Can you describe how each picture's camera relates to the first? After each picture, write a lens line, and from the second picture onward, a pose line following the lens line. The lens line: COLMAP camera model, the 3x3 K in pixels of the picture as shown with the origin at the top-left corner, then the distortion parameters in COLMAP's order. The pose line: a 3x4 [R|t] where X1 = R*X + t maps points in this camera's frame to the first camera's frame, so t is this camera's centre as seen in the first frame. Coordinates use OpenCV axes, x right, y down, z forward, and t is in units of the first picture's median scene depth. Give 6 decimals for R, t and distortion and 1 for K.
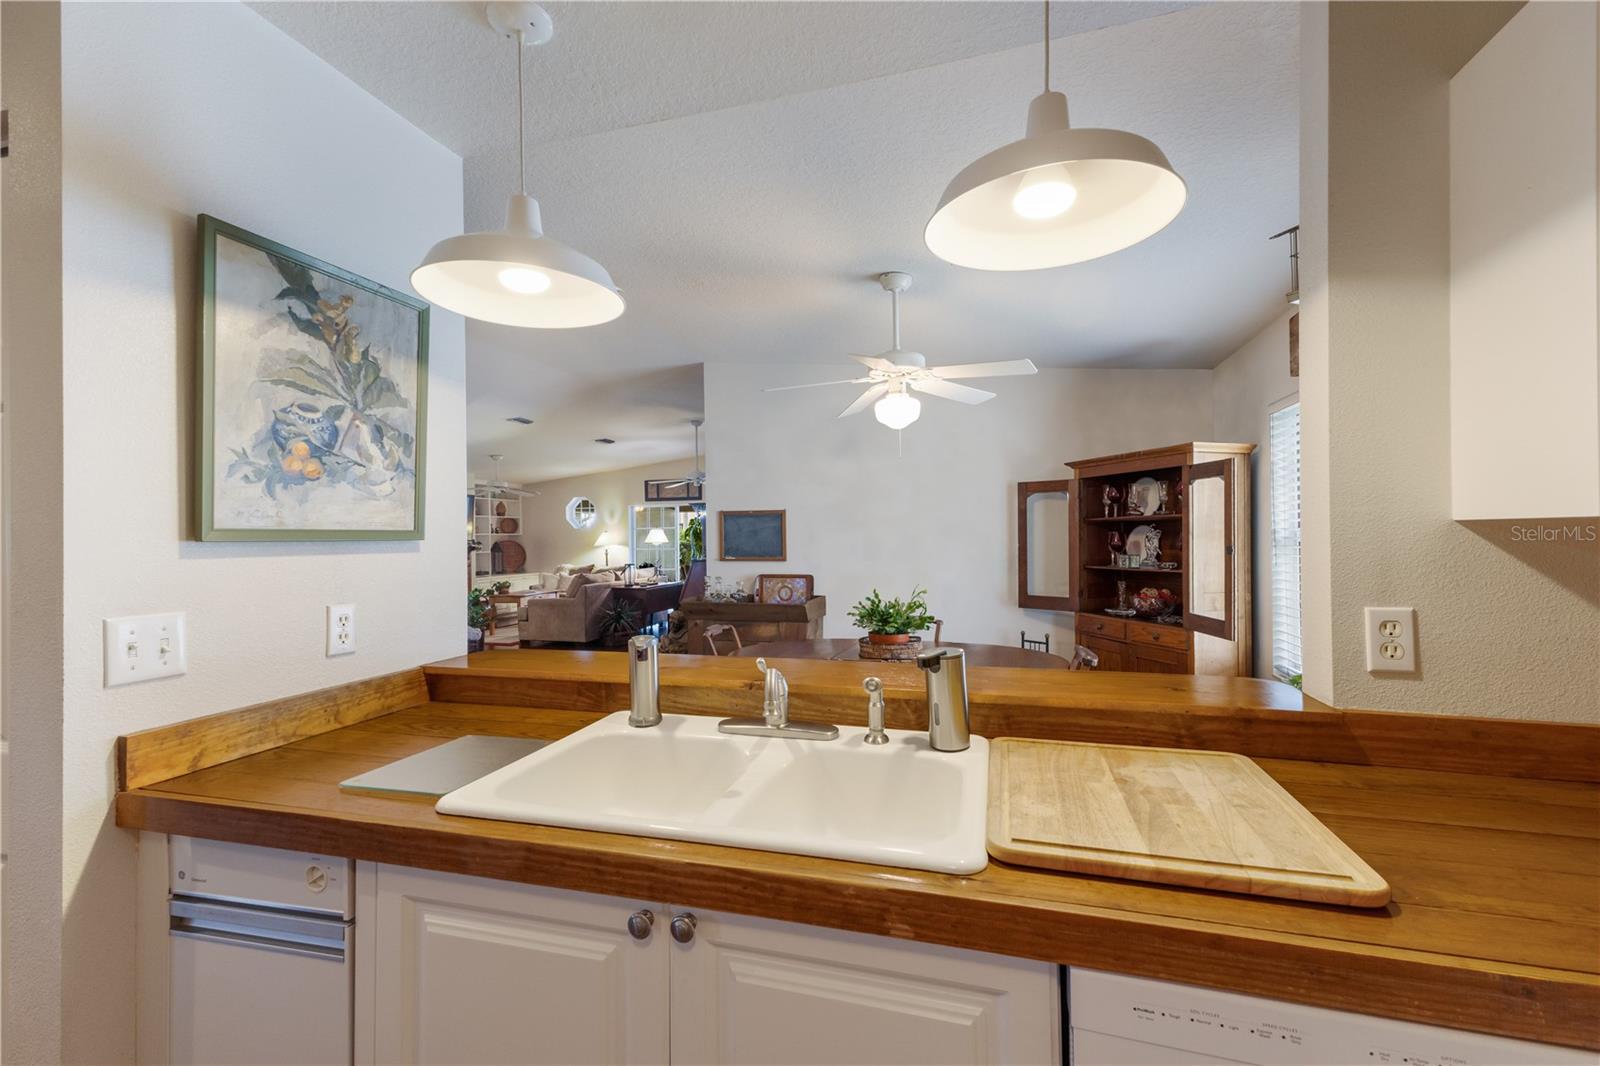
lens RADIAL K [[690.0, 0, 805.0], [0, 690.0, 533.2], [0, 0, 1]] dist [0.021703, -0.003092]
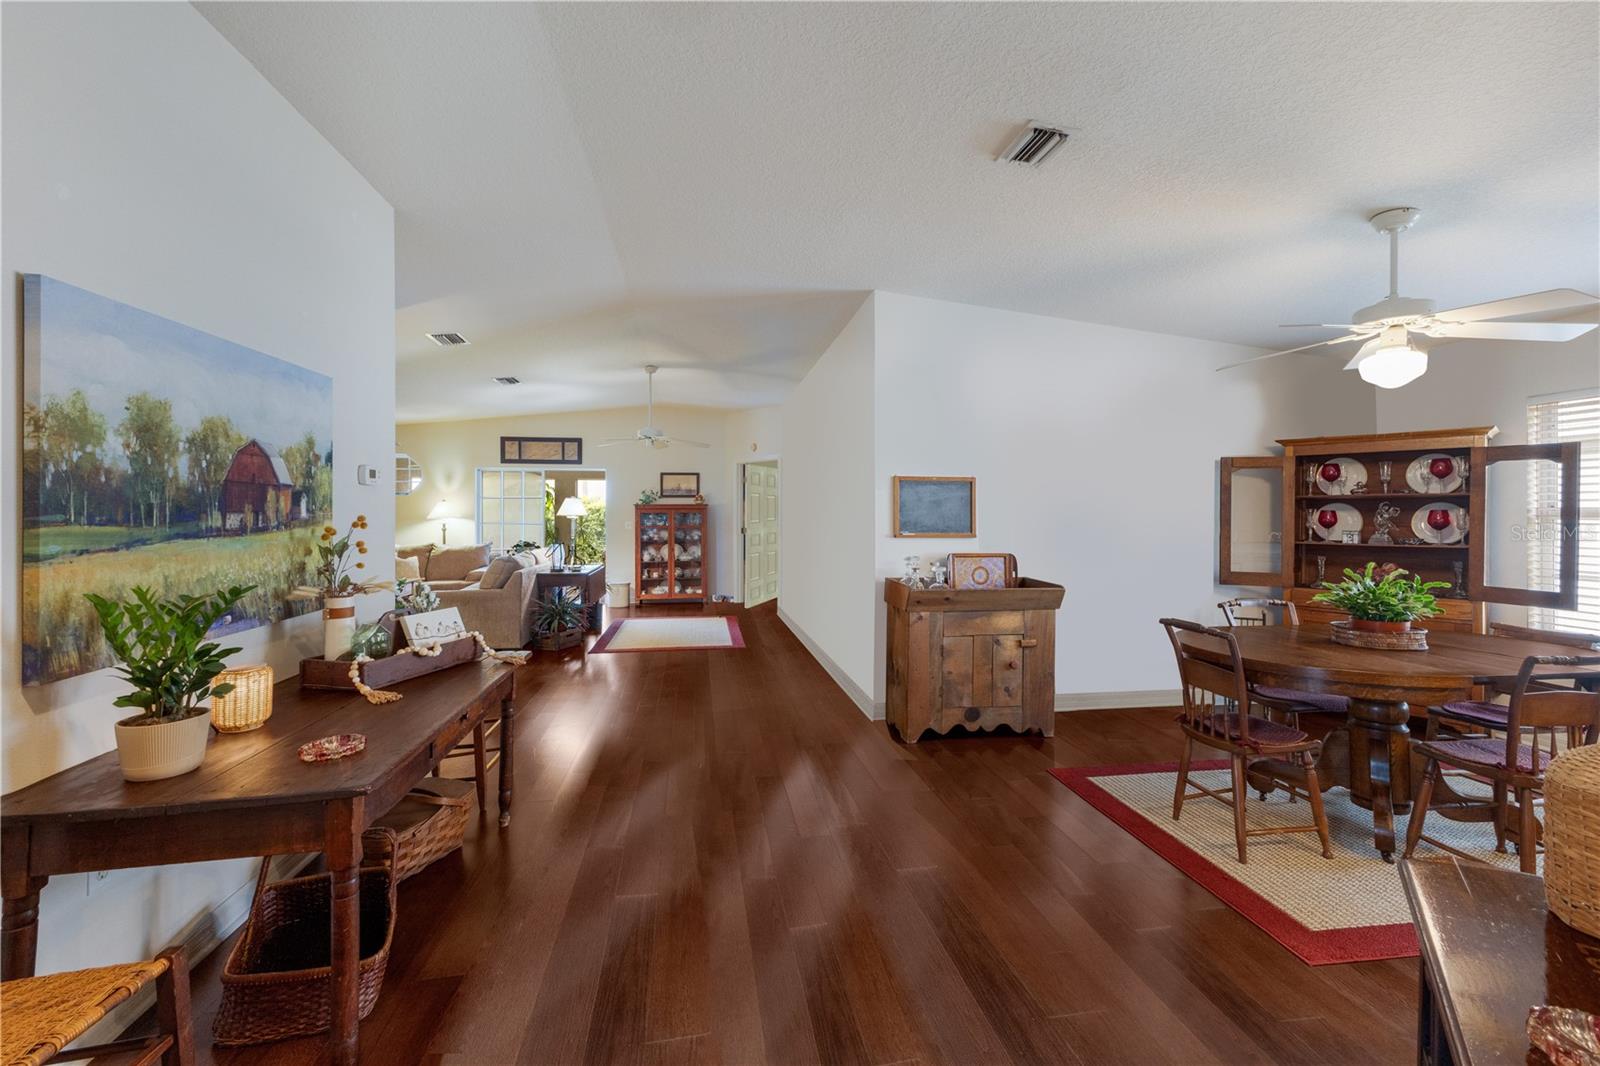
lens RADIAL K [[690.0, 0, 804.4], [0, 690.0, 515.6], [0, 0, 1]] dist [0.021703, -0.003092]
pose [[0.906628, 0.010646, 0.421796, -0.569724], [-0.014225, 0.999885, 0.005339, 0.011491], [-0.421691, -0.010841, 0.906675, 0.314971]]
